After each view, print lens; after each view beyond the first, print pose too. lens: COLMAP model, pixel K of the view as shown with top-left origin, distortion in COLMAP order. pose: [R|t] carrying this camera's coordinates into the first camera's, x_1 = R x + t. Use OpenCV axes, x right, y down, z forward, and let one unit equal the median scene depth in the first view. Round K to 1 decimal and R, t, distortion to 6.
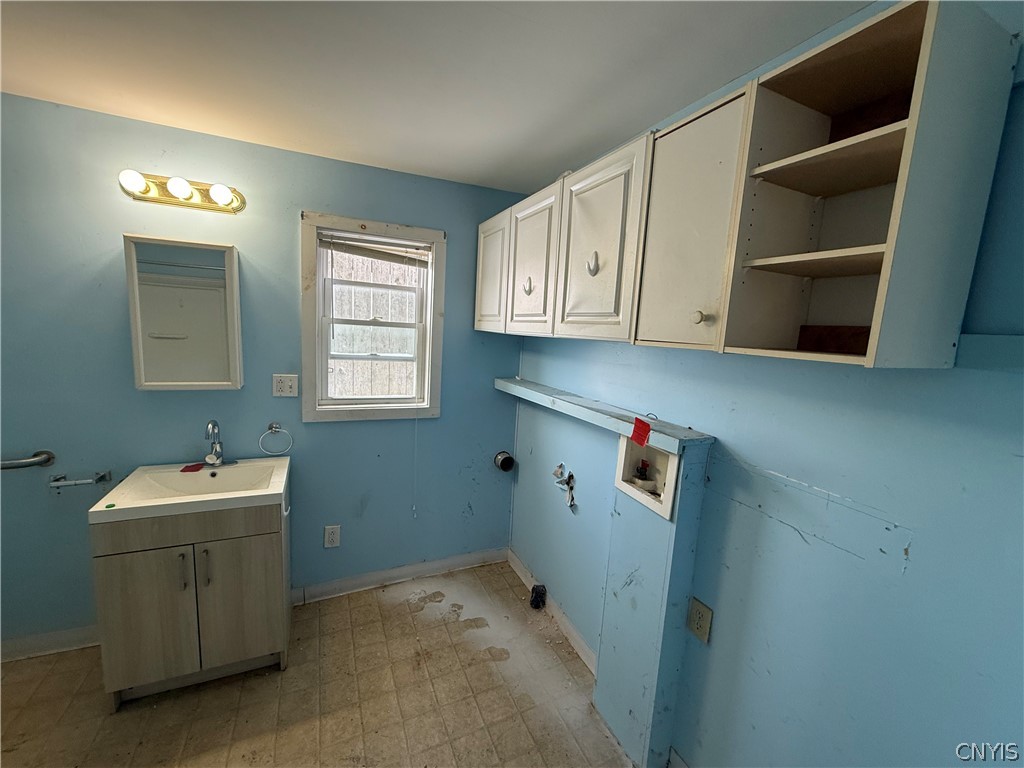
lens RADIAL K [[411.5, 0, 512.0], [0, 411.5, 383.9], [0, 0, 1]] dist [-0.000404, 0.000972]
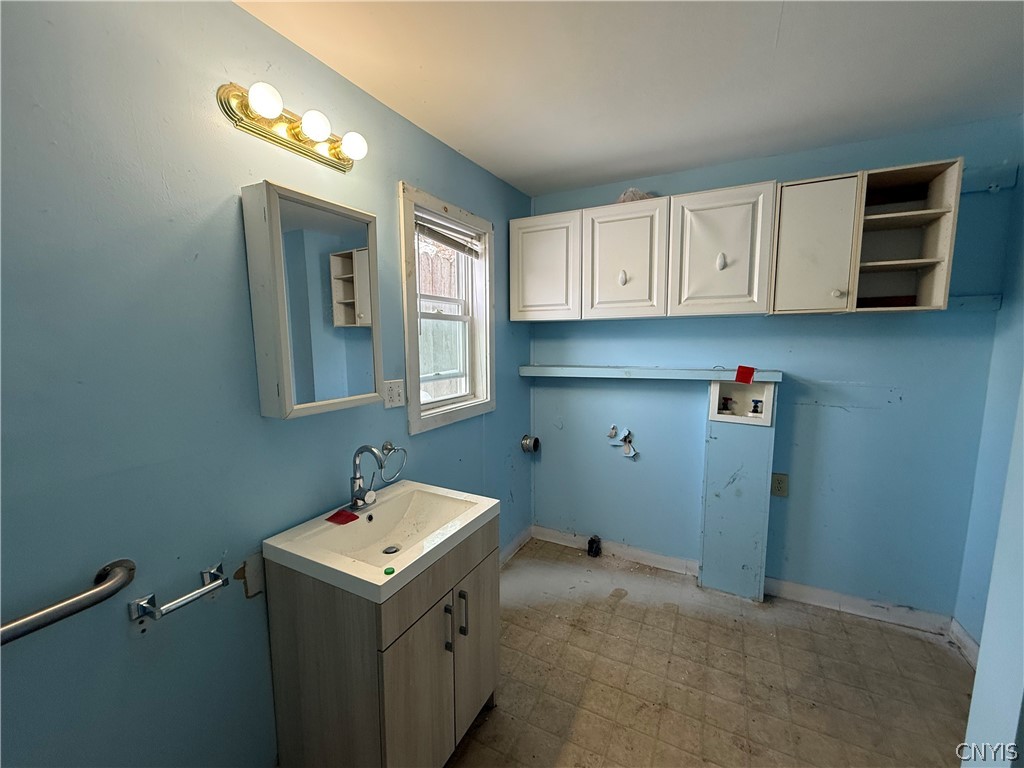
lens RADIAL K [[411.5, 0, 513.9], [0, 411.5, 383.6], [0, 0, 1]] dist [-0.000404, 0.000972]
pose [[0.786233, -0.129436, 0.604221, -0.937713], [0.135134, 0.990163, 0.036272, -0.014719], [-0.602973, 0.053133, 0.795990, 0.230258]]
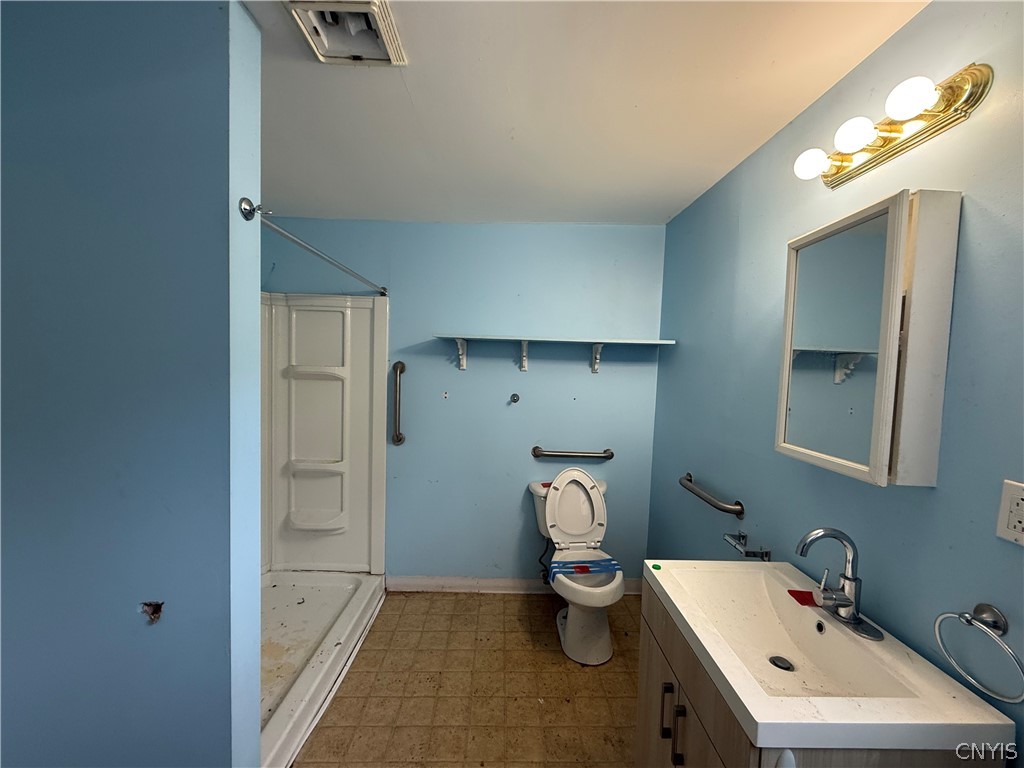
lens RADIAL K [[411.5, 0, 515.6], [0, 411.5, 380.4], [0, 0, 1]] dist [-0.000404, 0.000972]
pose [[-0.387002, -0.037702, -0.921308, -0.054759], [-0.186798, 0.981652, 0.038295, -0.046123], [0.902960, 0.186919, -0.386943, 0.782732]]
